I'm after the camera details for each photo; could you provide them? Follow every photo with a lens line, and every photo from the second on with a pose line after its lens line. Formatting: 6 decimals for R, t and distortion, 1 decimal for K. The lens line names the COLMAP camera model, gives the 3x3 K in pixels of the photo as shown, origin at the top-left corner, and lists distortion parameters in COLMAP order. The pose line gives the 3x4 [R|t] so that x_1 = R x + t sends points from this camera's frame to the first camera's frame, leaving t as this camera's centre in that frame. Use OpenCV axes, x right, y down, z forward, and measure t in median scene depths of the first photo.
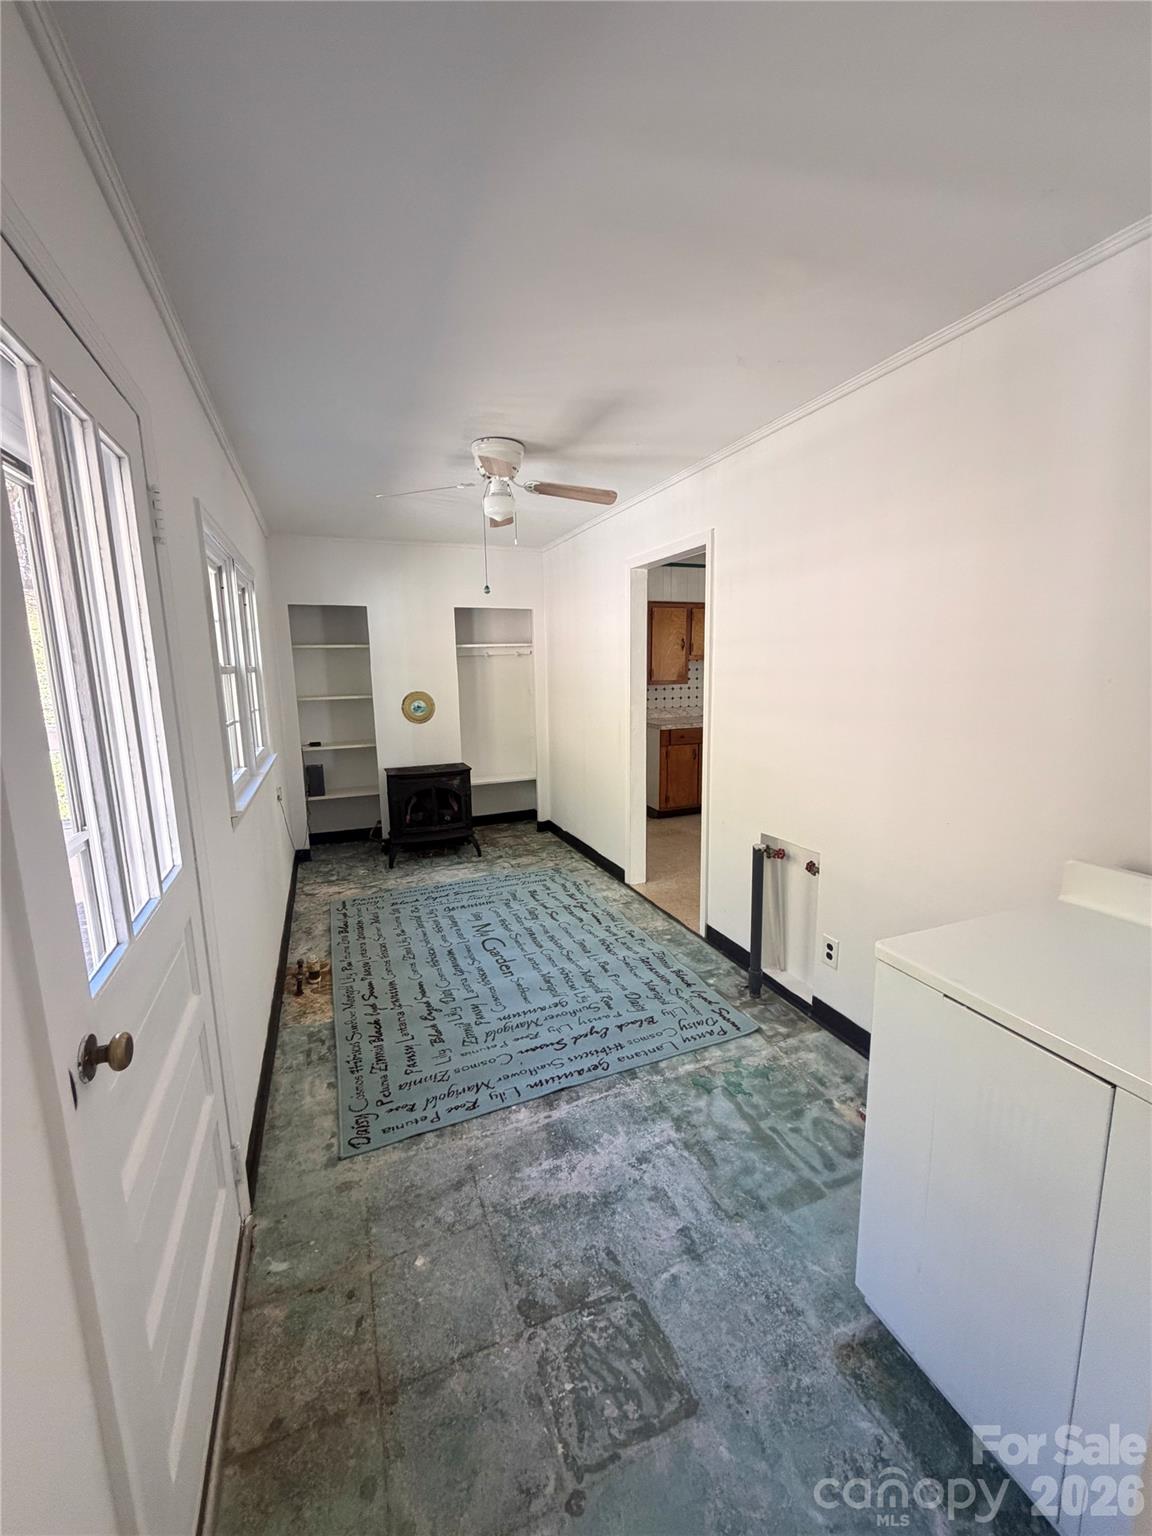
lens RADIAL K [[608.2, 0, 576.9], [0, 608.2, 763.8], [0, 0, 1]] dist [0.001724, -0.000887]
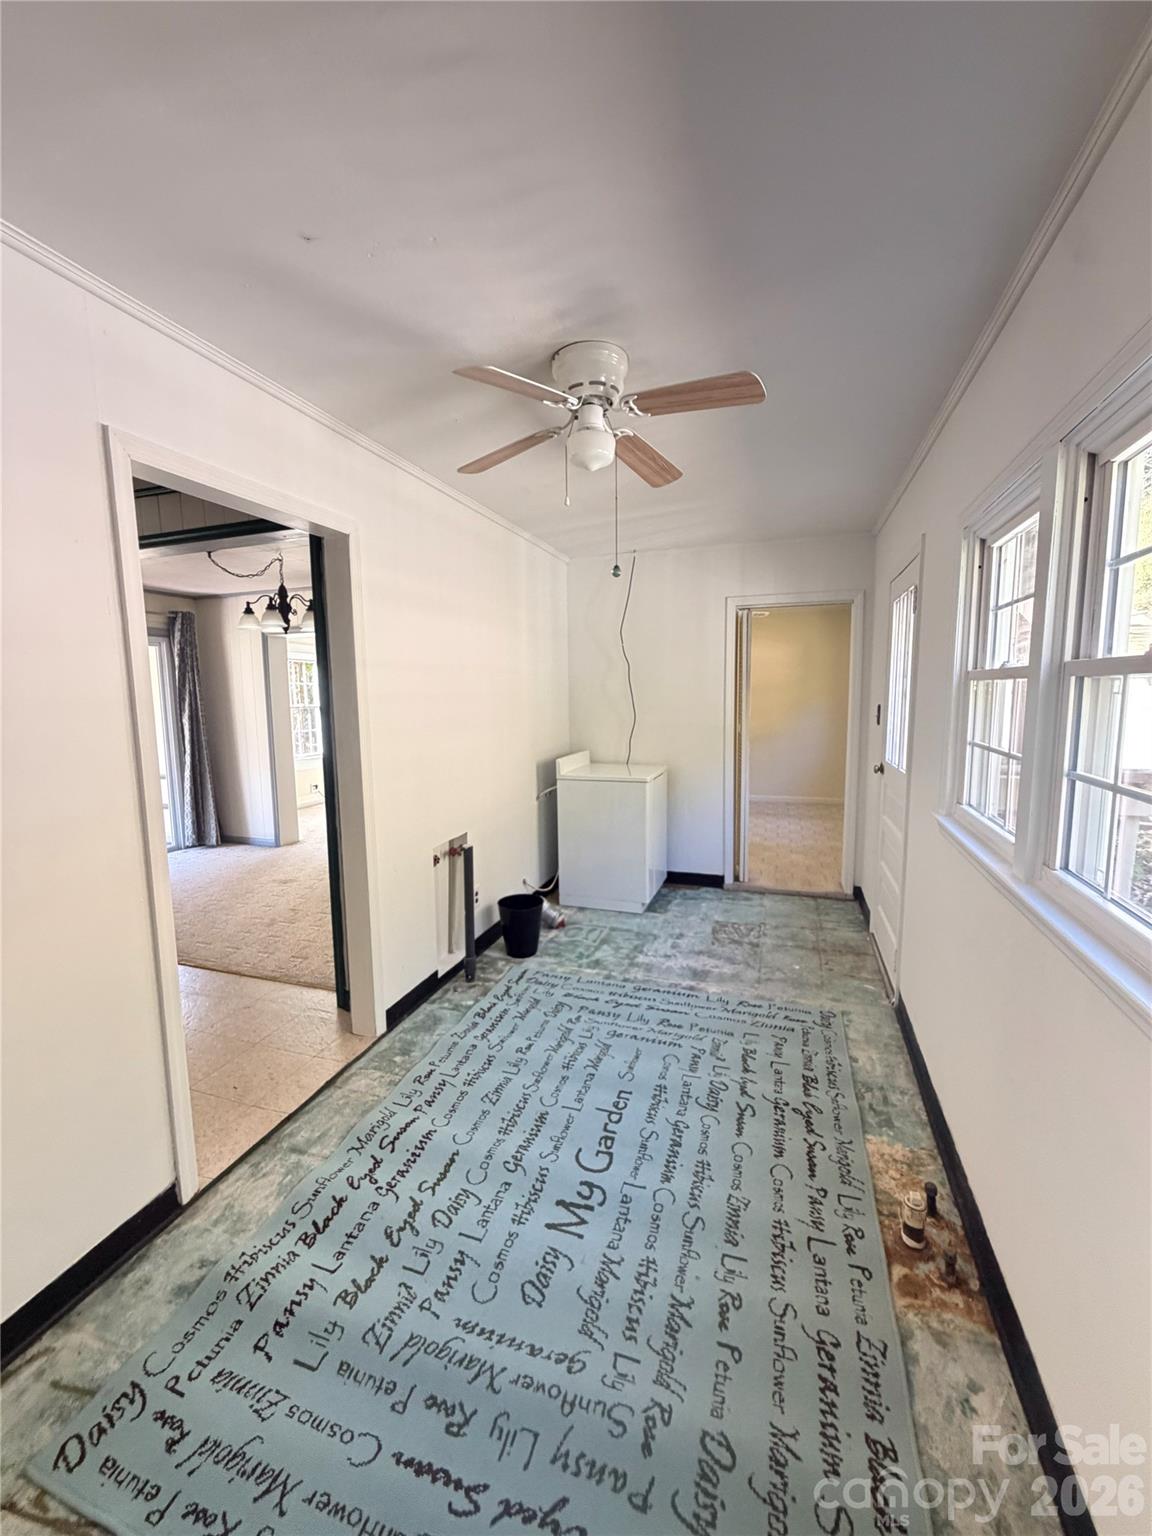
lens RADIAL K [[608.2, 0, 575.4], [0, 608.2, 766.4], [0, 0, 1]] dist [0.001724, -0.000887]
pose [[-0.749537, -0.056387, 0.659556, -0.583967], [0.131545, 0.963807, 0.231889, -0.241555], [-0.648760, 0.260570, -0.714992, 1.598052]]
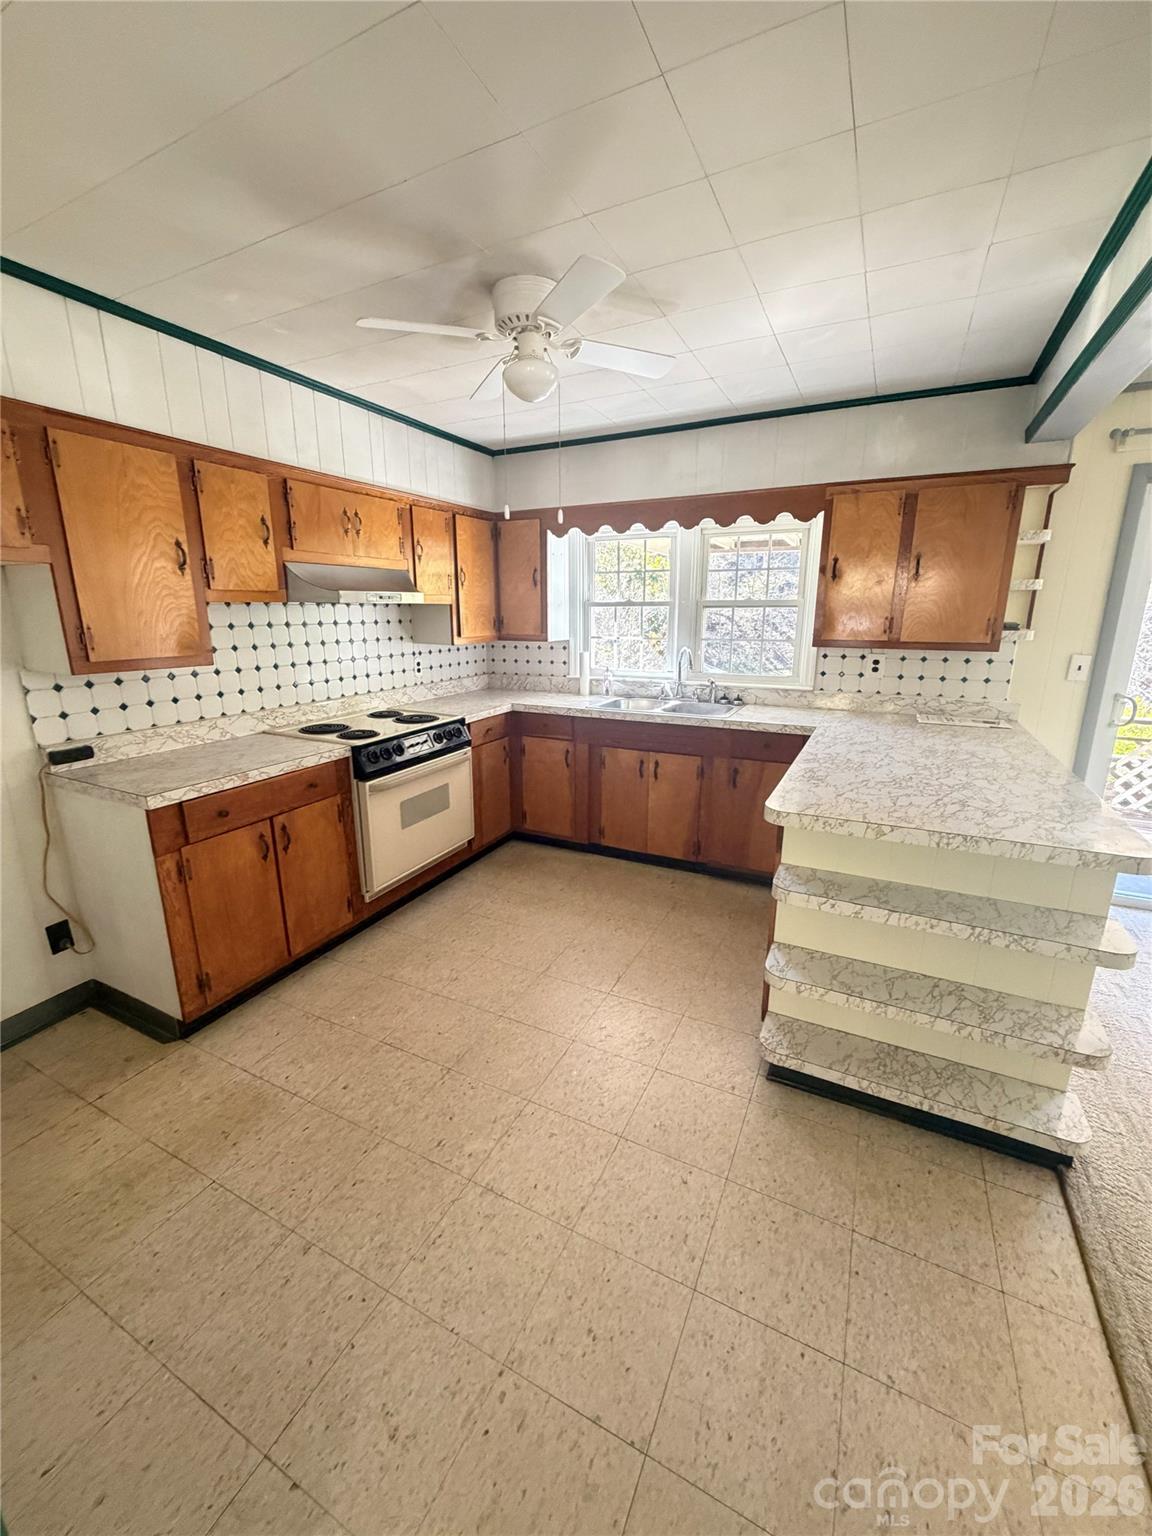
lens RADIAL K [[608.2, 0, 573.9], [0, 608.2, 764.8], [0, 0, 1]] dist [0.001724, -0.000887]
pose [[0.753867, -0.148799, 0.639956, 0.113456], [0.100023, 0.988656, 0.112050, -0.103063], [-0.649369, -0.020460, 0.760198, 0.643563]]
